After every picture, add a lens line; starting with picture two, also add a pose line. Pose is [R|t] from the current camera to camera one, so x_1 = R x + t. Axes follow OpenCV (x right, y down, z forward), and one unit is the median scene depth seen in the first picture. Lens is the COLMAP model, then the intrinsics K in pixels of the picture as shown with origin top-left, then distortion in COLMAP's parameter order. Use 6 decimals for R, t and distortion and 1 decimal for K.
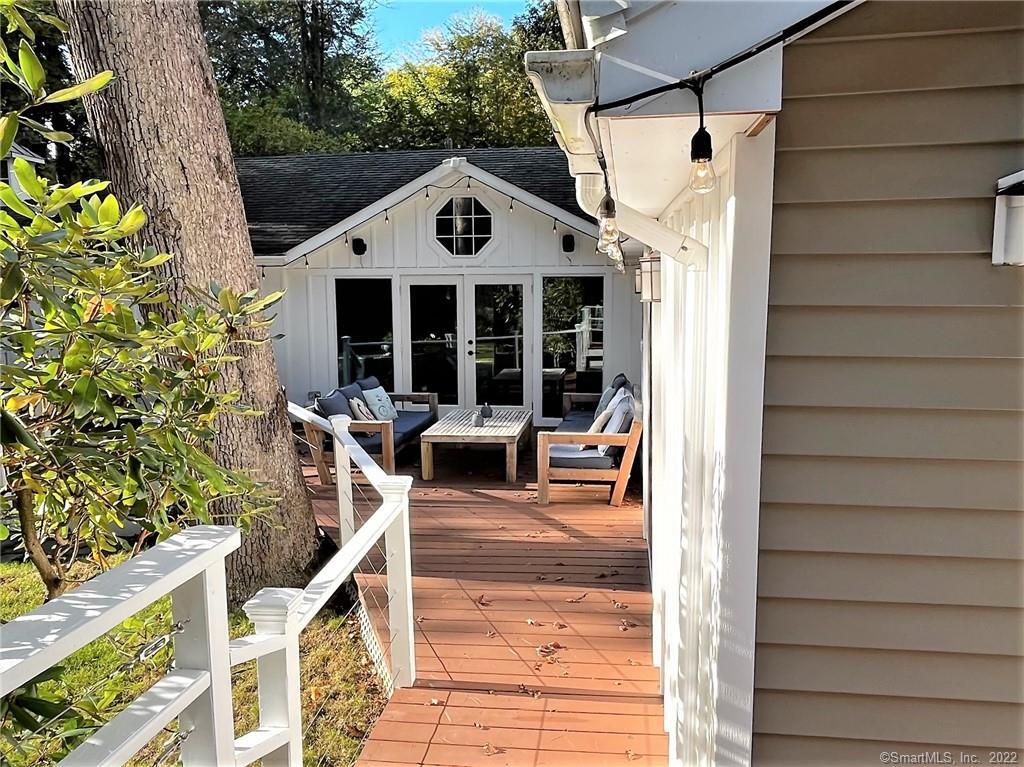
lens RADIAL K [[750.7, 0, 514.8], [0, 750.7, 382.7], [0, 0, 1]] dist [0.003602, -0.008191]
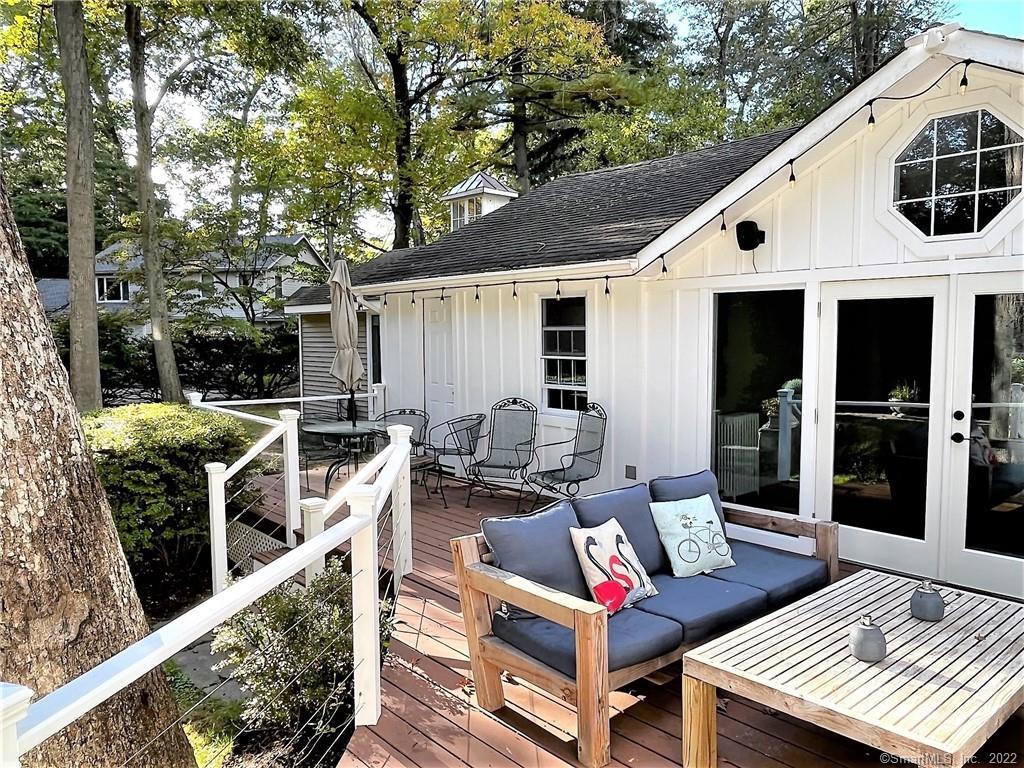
lens RADIAL K [[750.7, 0, 511.3], [0, 750.7, 389.8], [0, 0, 1]] dist [0.003602, -0.008191]
pose [[0.752786, 0.054879, -0.655973, 0.040221], [-0.084181, 0.996362, -0.013249, -0.039848], [0.652860, 0.065194, 0.754668, 0.450071]]
